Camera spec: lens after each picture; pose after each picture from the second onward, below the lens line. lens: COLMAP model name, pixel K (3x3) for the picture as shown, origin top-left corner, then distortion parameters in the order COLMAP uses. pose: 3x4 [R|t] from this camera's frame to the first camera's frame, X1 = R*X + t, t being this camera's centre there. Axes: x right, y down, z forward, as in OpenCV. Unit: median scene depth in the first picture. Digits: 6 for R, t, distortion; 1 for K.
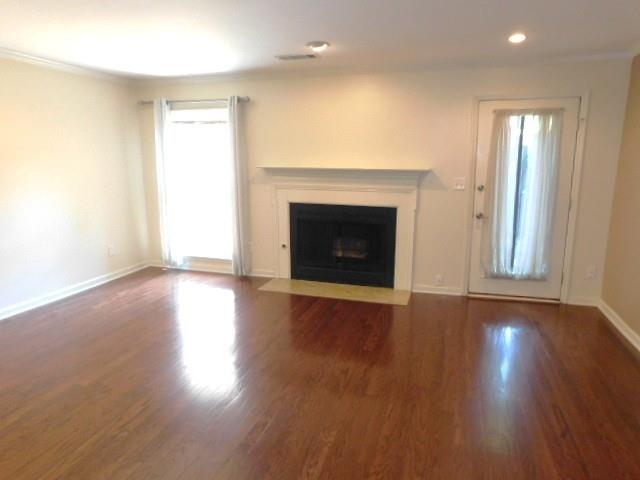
lens RADIAL K [[425.2, 0, 322.6], [0, 425.2, 244.2], [0, 0, 1]] dist [-0.027017, 0.009382]
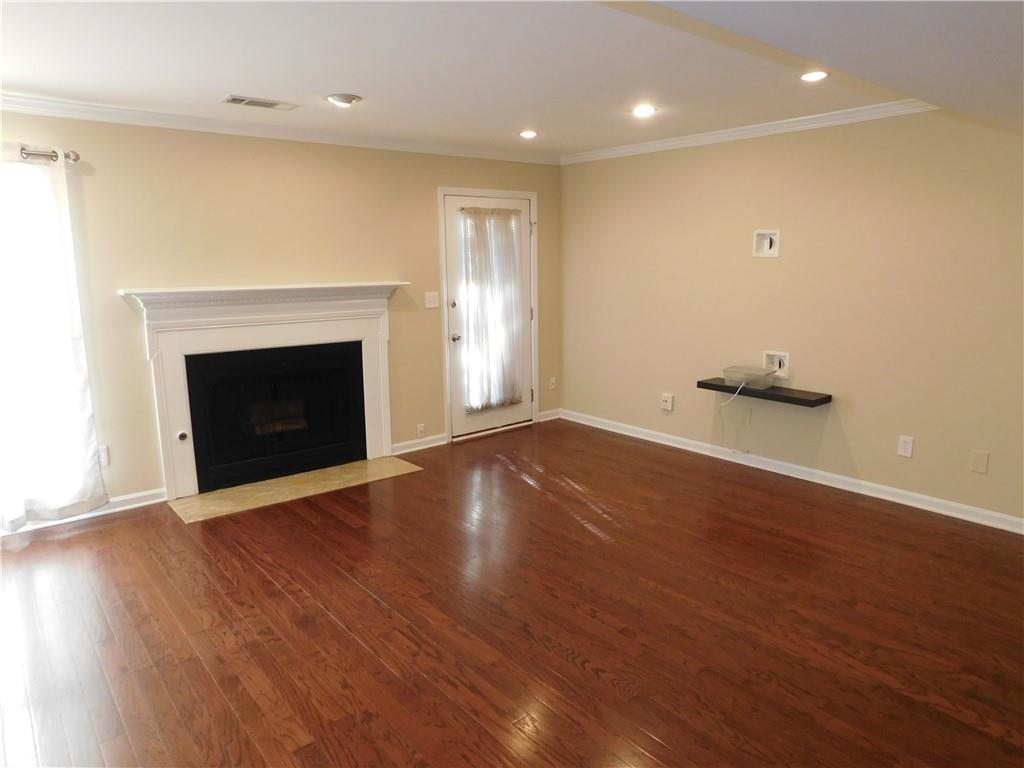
lens RADIAL K [[680.3, 0, 510.7], [0, 680.3, 380.4], [0, 0, 1]] dist [-0.027017, 0.009382]
pose [[0.553026, -0.155187, 0.818583, -0.607542], [0.180859, 0.981433, 0.063873, -0.049844], [-0.813297, 0.112724, 0.570825, 0.185462]]
